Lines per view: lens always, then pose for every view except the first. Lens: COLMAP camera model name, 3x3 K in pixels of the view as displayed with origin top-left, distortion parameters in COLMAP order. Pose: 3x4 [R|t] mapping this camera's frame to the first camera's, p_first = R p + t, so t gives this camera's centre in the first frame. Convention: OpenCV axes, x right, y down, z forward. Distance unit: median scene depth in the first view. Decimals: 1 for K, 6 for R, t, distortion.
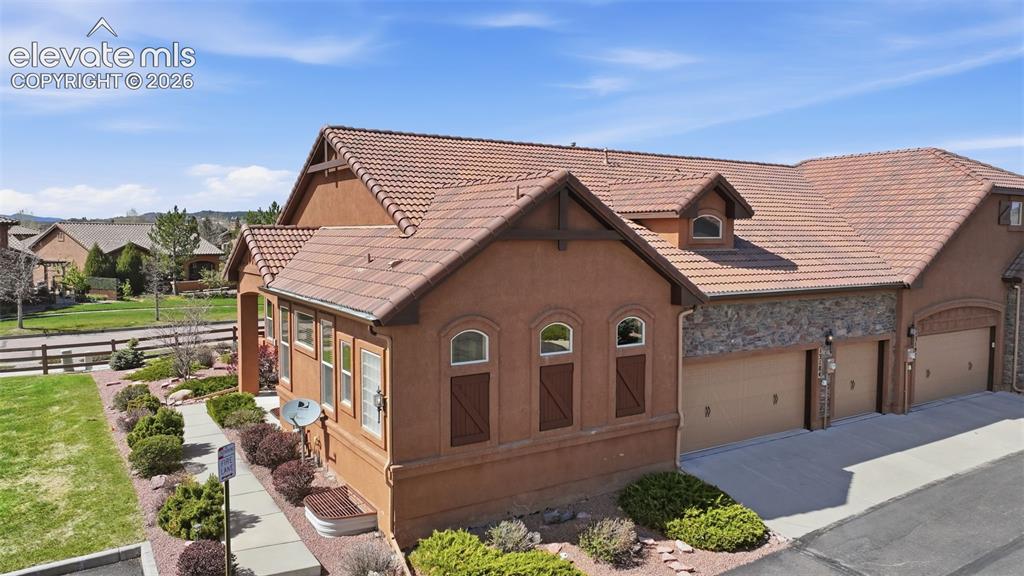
lens RADIAL K [[717.6, 0, 514.5], [0, 717.6, 287.1], [0, 0, 1]] dist [0.004495, 0.002498]
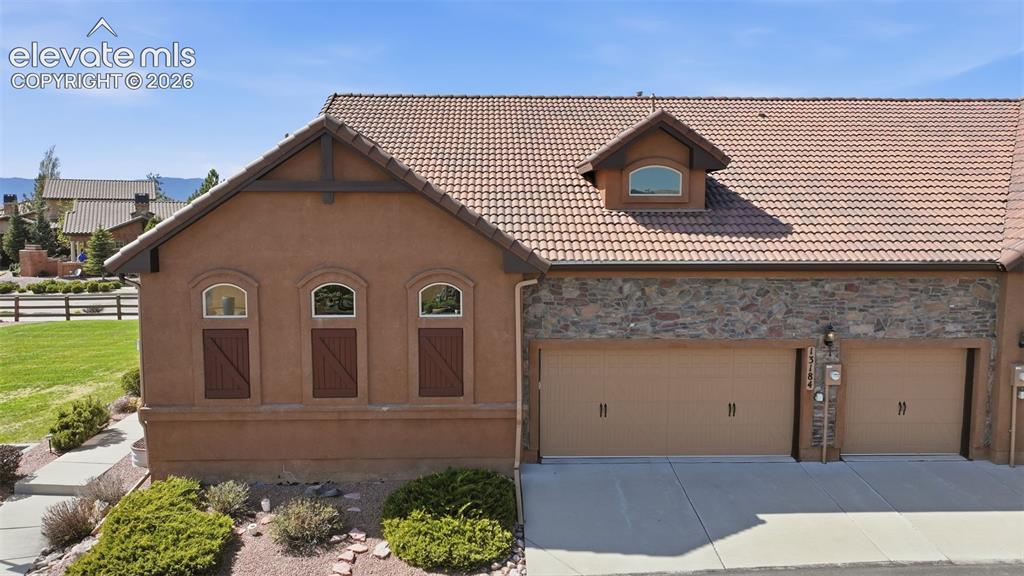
lens RADIAL K [[717.6, 0, 512.6], [0, 717.6, 285.9], [0, 0, 1]] dist [0.004495, 0.002498]
pose [[0.862140, 0.049824, -0.504215, 0.608305], [-0.036954, 0.998686, 0.035499, 0.010190], [0.505321, -0.011972, 0.862848, 0.271517]]
